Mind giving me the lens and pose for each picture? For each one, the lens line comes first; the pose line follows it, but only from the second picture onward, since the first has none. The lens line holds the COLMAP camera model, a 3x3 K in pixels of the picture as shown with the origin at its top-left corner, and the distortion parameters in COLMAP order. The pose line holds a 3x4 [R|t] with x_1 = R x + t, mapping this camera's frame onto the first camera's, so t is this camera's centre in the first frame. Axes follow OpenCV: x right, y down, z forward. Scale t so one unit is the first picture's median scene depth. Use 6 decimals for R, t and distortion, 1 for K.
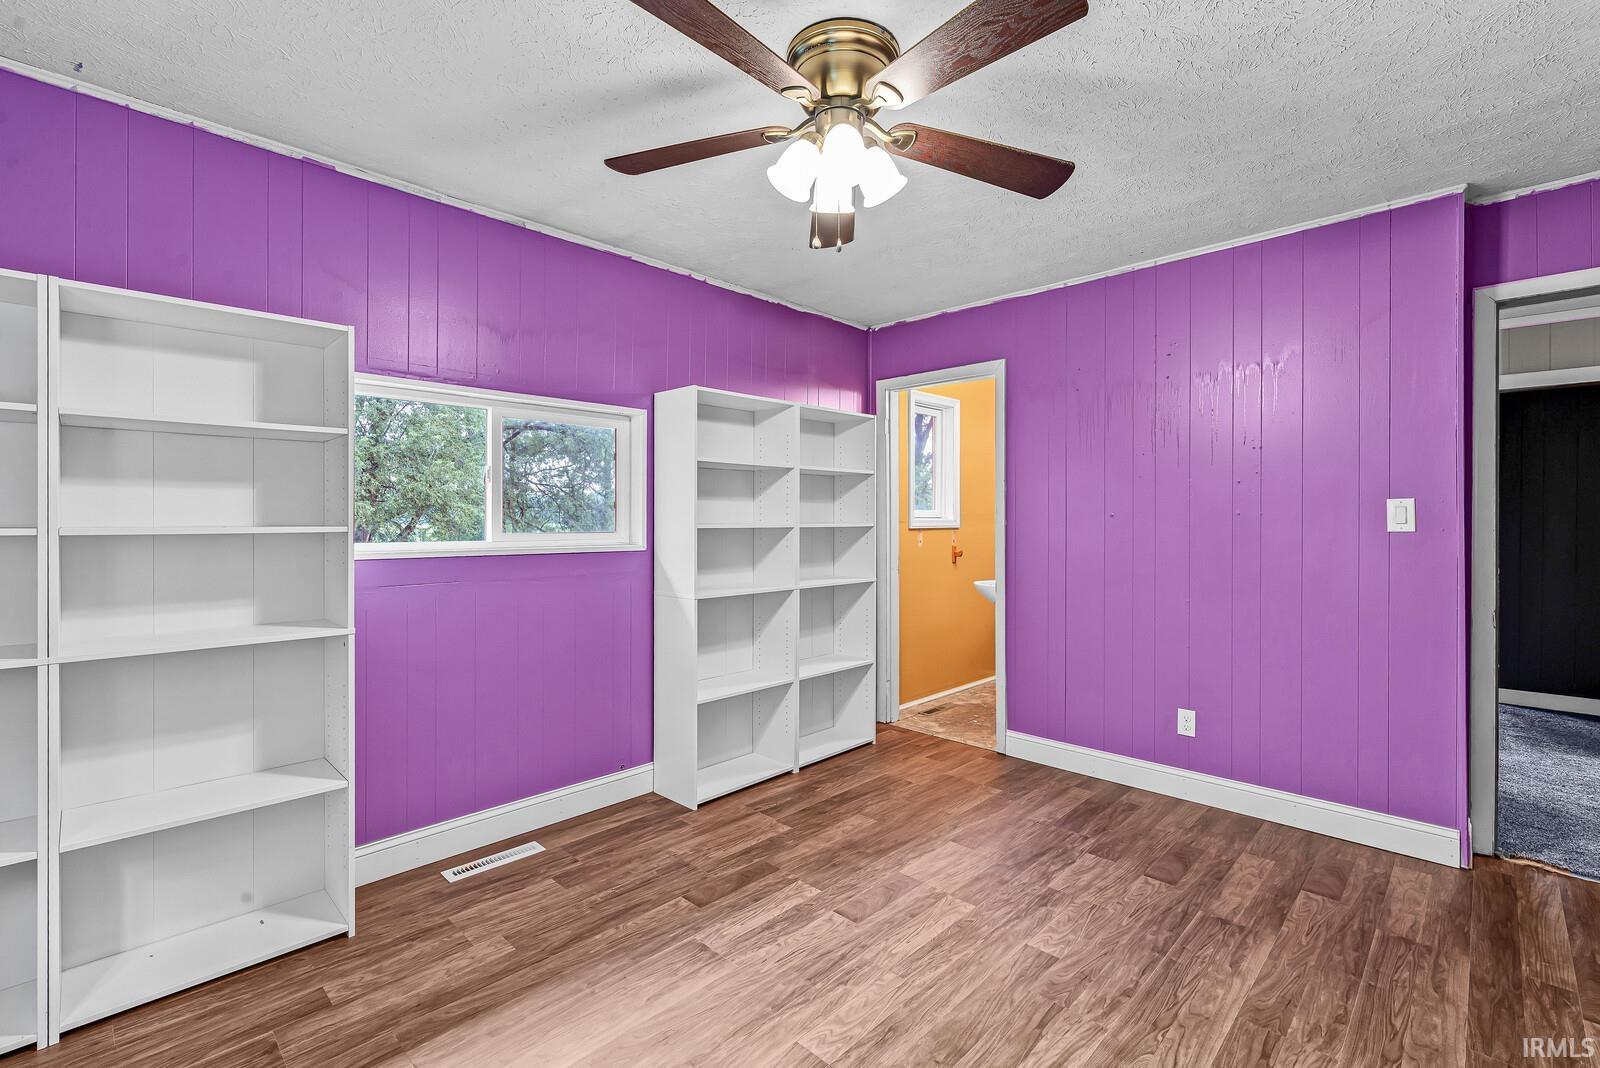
lens RADIAL K [[692.2, 0, 794.7], [0, 692.2, 527.2], [0, 0, 1]] dist [0.002181, -0.001084]
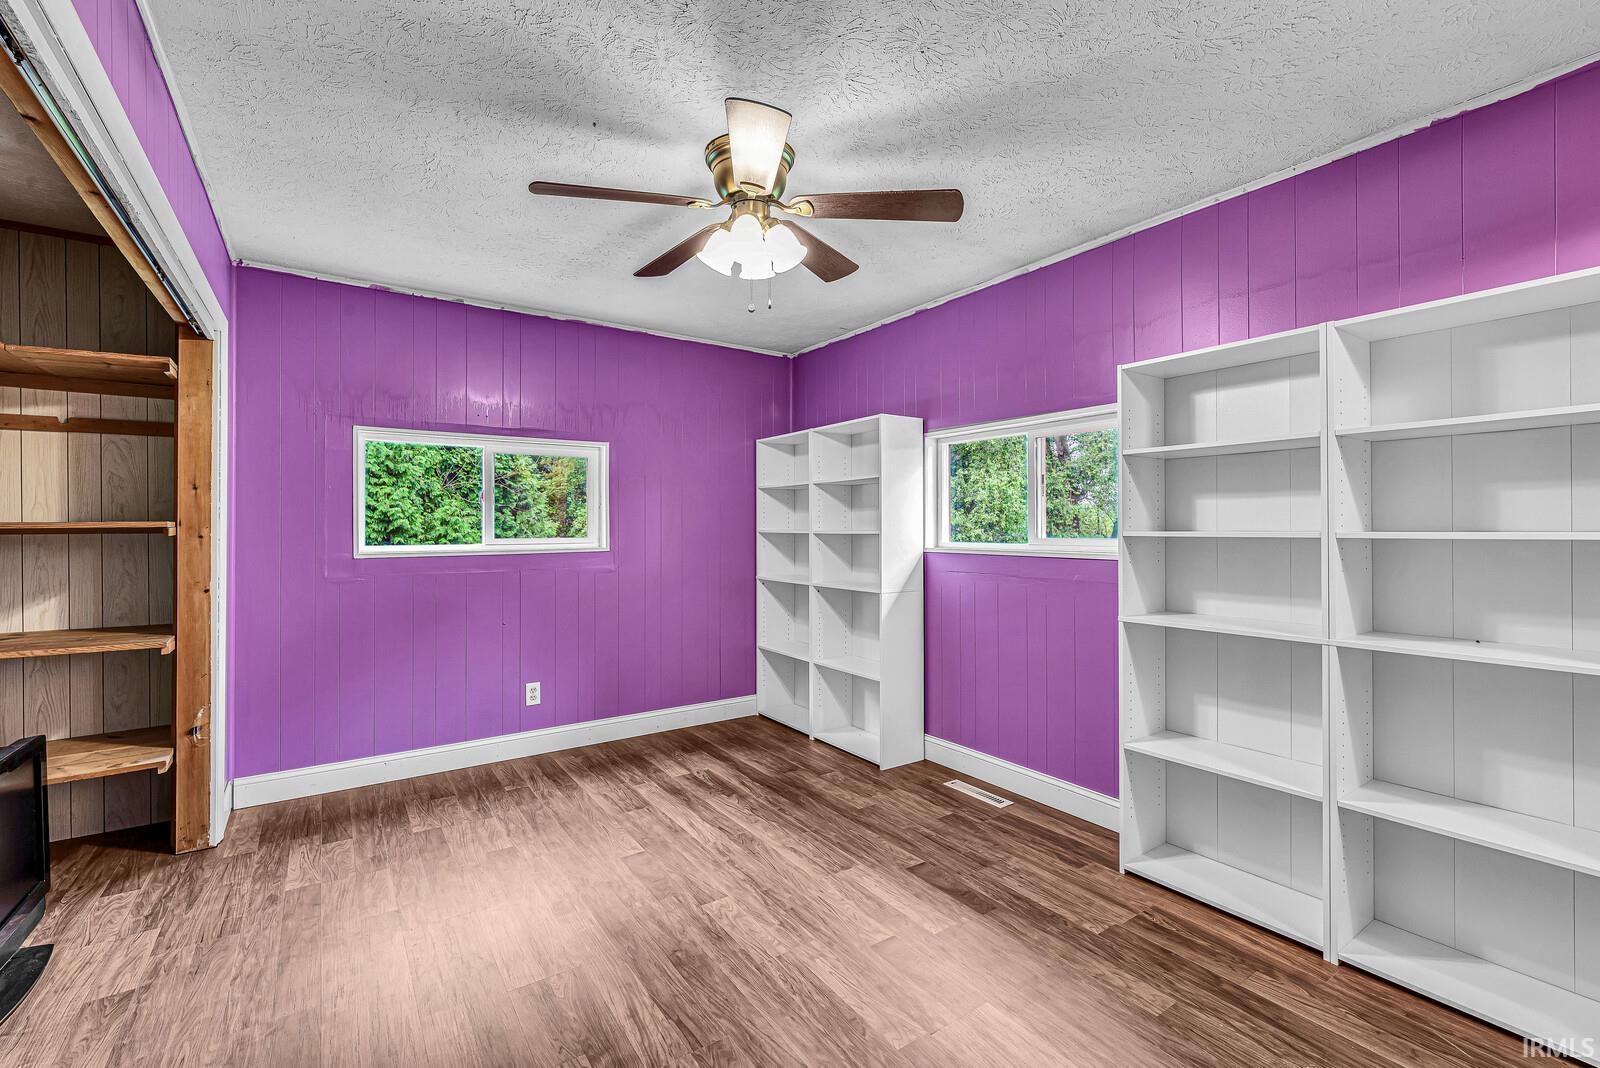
lens RADIAL K [[692.2, 0, 794.9], [0, 692.2, 526.4], [0, 0, 1]] dist [0.002181, -0.001084]
pose [[-0.179877, -0.000092, -0.983689, 0.905782], [-0.009990, 0.999949, 0.001733, -0.008987], [0.983638, 0.010139, -0.179869, 0.917040]]
